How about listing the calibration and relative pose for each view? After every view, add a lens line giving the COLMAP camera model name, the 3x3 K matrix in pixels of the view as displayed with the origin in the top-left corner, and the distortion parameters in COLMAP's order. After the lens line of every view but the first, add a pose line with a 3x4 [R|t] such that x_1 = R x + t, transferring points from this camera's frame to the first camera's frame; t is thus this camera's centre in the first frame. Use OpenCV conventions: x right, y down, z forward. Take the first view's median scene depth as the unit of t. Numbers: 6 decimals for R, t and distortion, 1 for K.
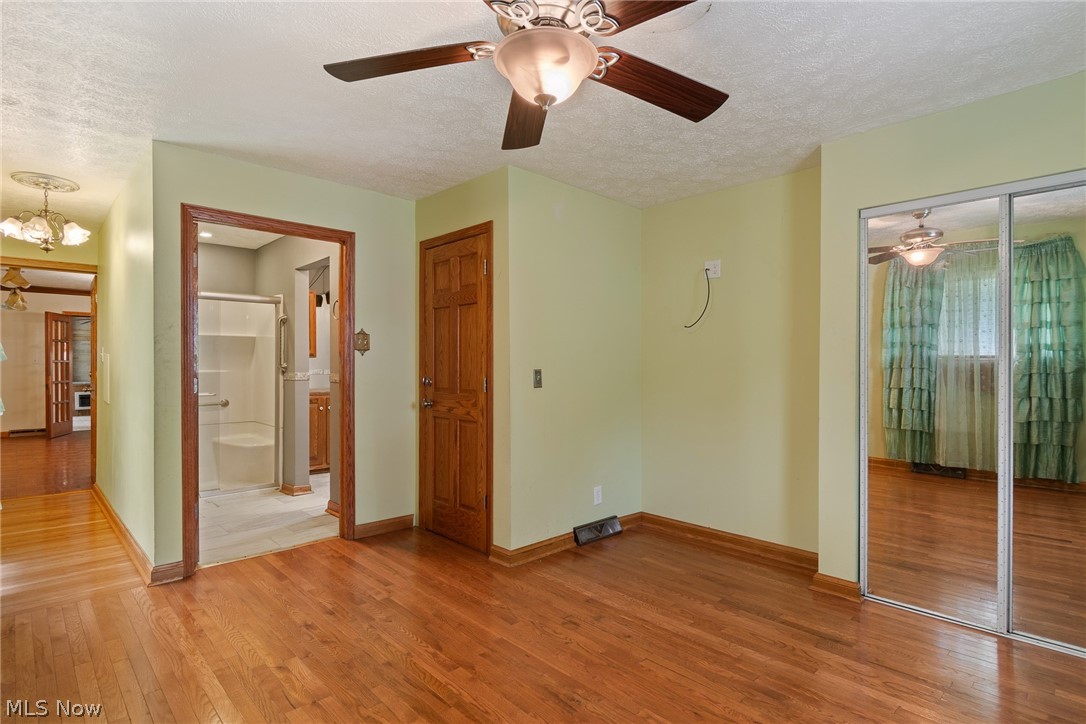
lens RADIAL K [[558.4, 0, 543.0], [0, 558.4, 362.0], [0, 0, 1]] dist [0.002793, 0.000332]
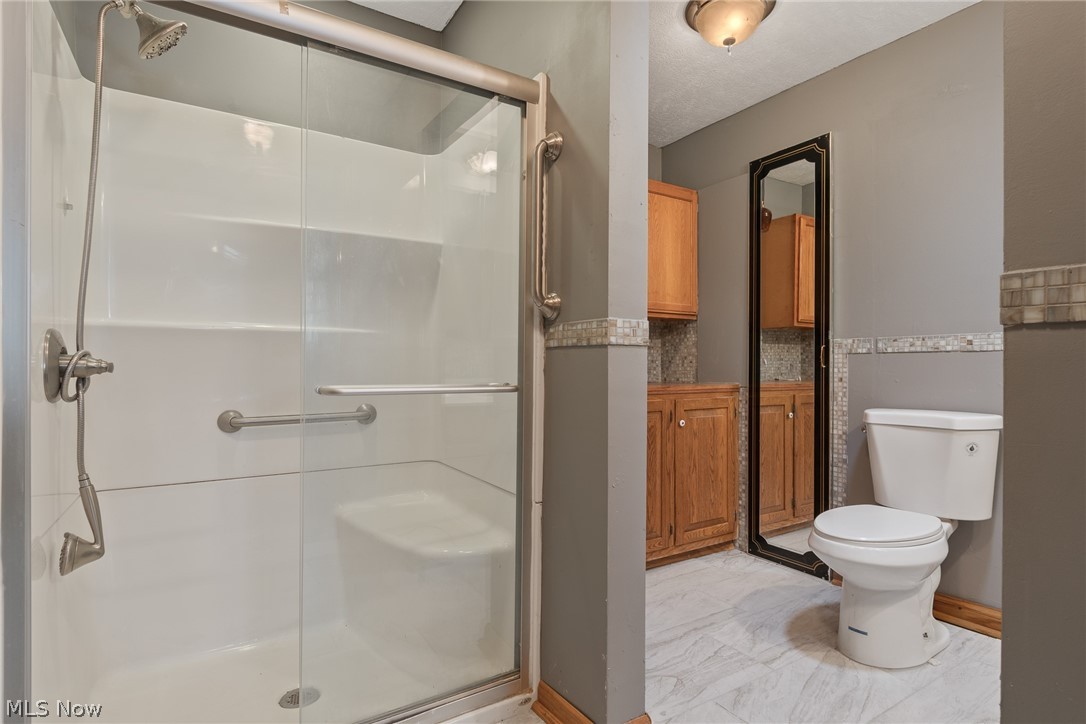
lens RADIAL K [[558.4, 0, 543.0], [0, 558.4, 362.0], [0, 0, 1]] dist [0.002793, 0.000332]
pose [[0.980562, 0.005329, -0.196139, -0.398174], [-0.005948, 0.999979, -0.002565, 0.040001], [0.196121, 0.003682, 0.980573, 0.684800]]
